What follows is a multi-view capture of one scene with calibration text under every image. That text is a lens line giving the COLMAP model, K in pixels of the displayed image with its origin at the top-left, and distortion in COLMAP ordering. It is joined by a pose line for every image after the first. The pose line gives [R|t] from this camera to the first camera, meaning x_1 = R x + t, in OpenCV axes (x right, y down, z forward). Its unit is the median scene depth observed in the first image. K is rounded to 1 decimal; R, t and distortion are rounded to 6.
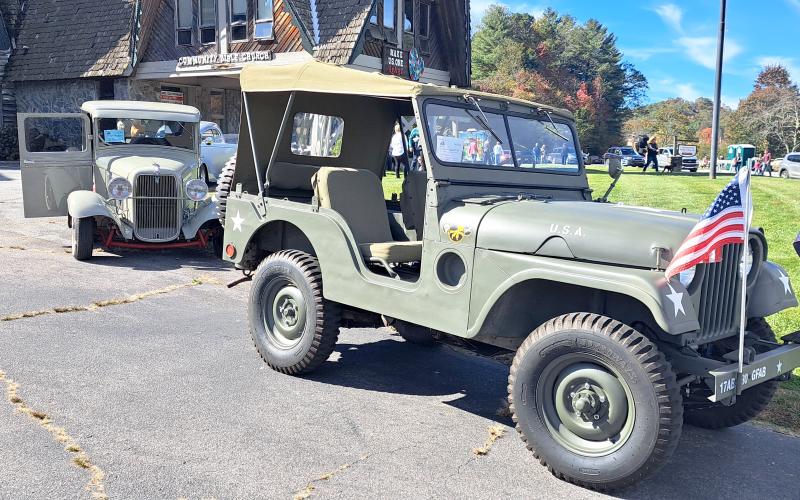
lens RADIAL K [[762.1, 0, 400.0], [0, 762.1, 250.0], [0, 0, 1]] dist [0.066604, 0.000566]
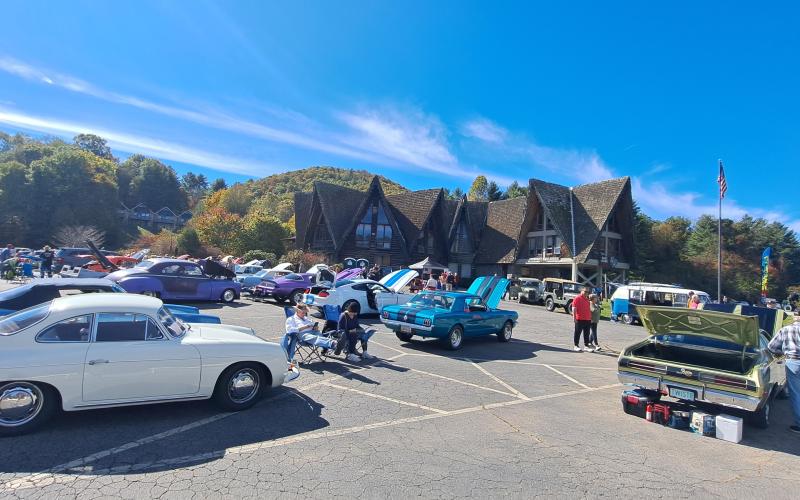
lens RADIAL K [[488.1, 0, 400.0], [0, 488.1, 250.0], [0, 0, 1]] dist [0.000792, 0.000064]
pose [[0.875873, 0.015607, -0.482290, 0.182278], [-0.115734, 0.977099, -0.178561, 0.115795], [0.468458, 0.212214, 0.857620, -0.835681]]
